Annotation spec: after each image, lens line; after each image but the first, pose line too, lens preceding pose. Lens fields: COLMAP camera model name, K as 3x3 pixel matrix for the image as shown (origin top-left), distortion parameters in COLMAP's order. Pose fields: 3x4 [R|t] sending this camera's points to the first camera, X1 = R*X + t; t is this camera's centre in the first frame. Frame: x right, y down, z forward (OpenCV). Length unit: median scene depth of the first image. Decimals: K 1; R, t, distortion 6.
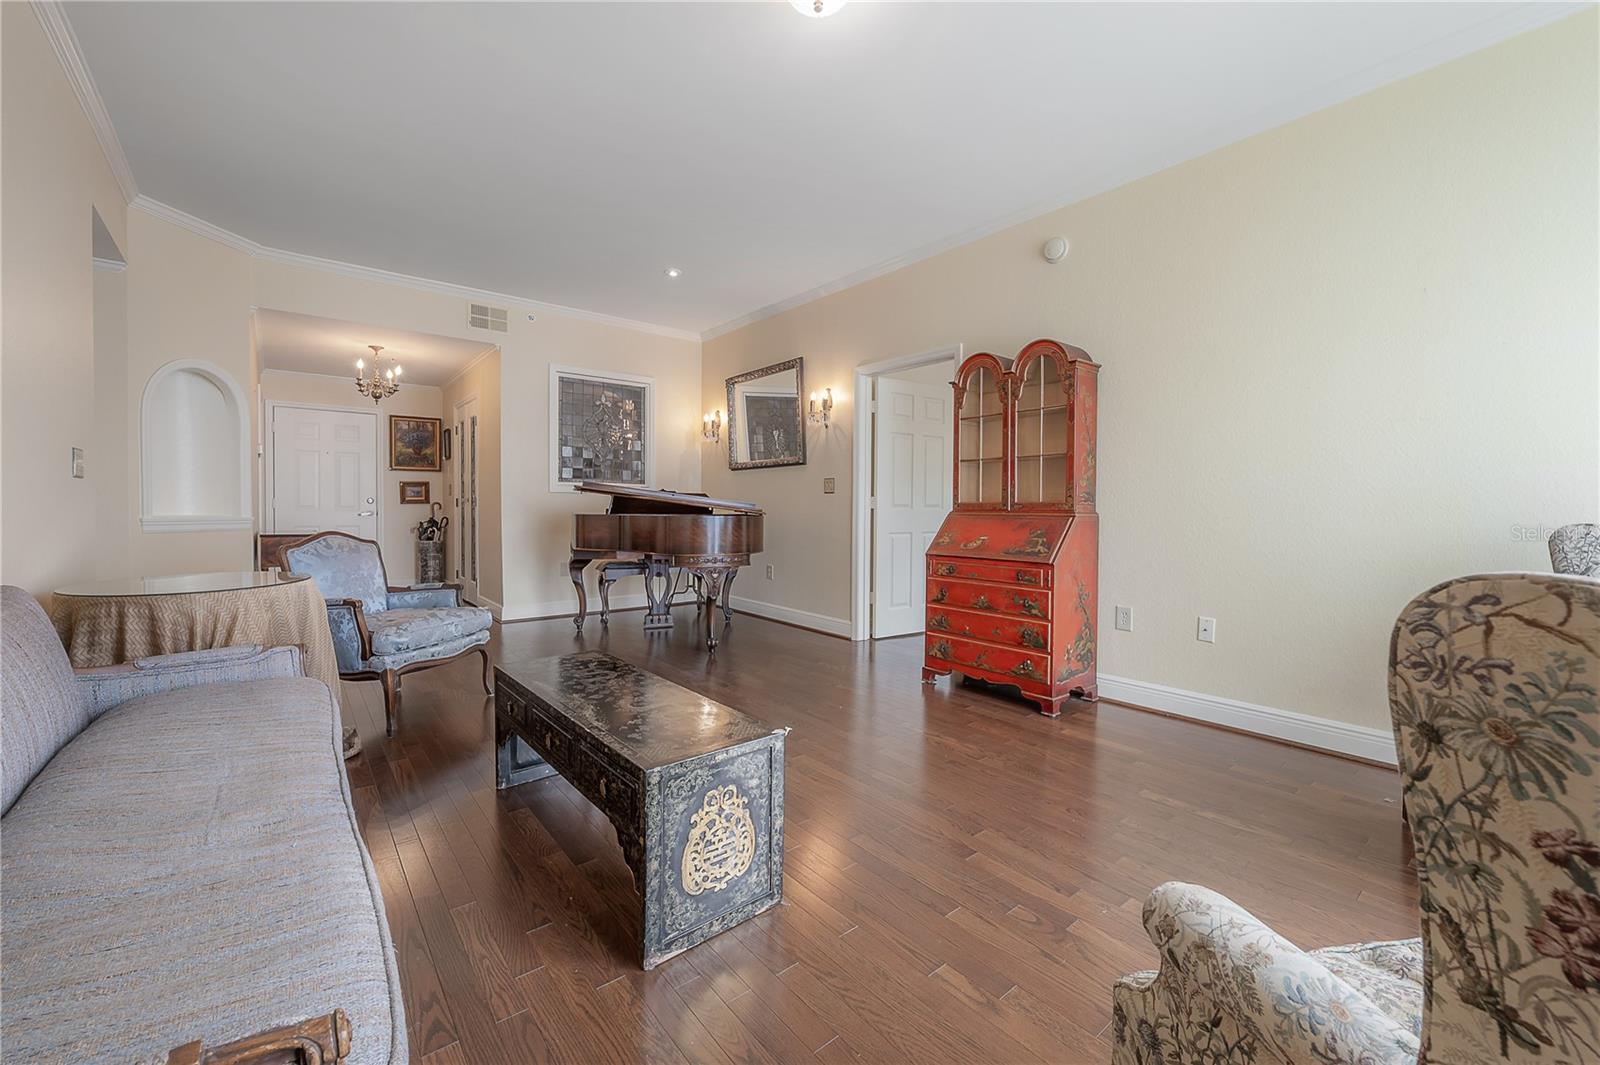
lens RADIAL K [[649.9, 0, 821.9], [0, 649.9, 517.4], [0, 0, 1]] dist [-0.001734, -0.000130]
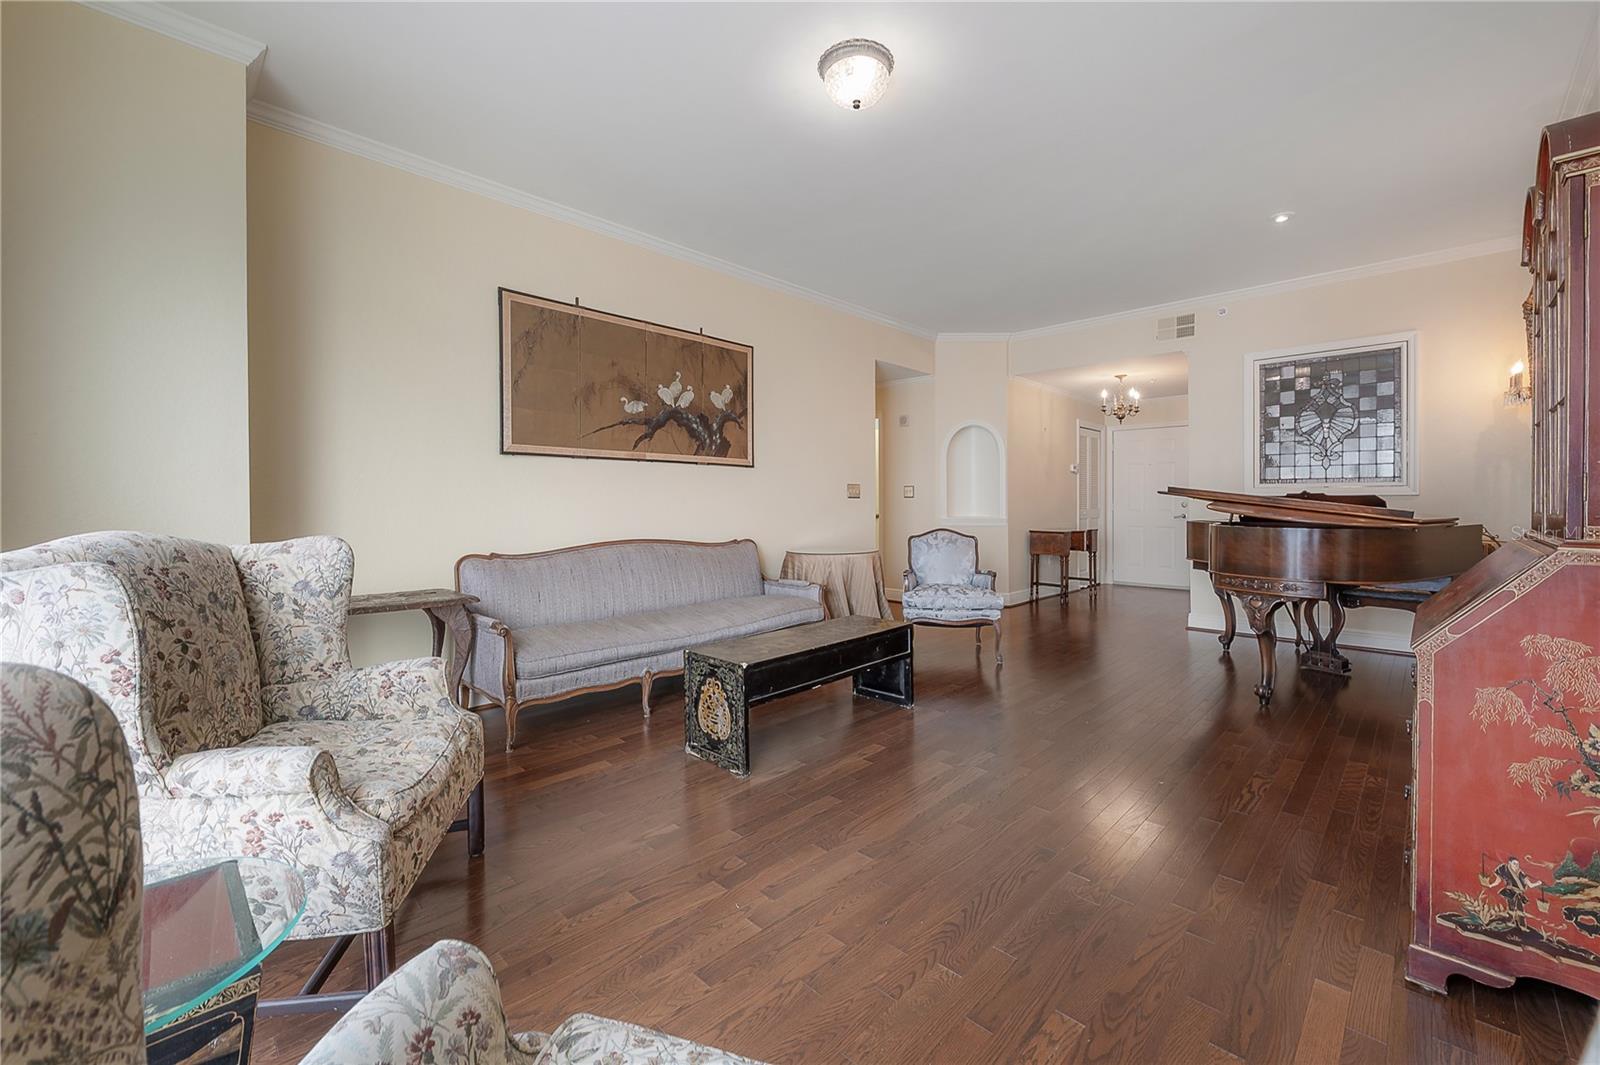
lens RADIAL K [[633.7, 0, 757.0], [0, 633.7, 497.0], [0, 0, 1]] dist [-0.001563, -0.000126]
pose [[0.056165, -0.016501, -0.998285, 0.776860], [-0.014195, 0.999749, -0.017324, -0.022126], [0.998321, 0.015144, 0.055916, 0.506624]]
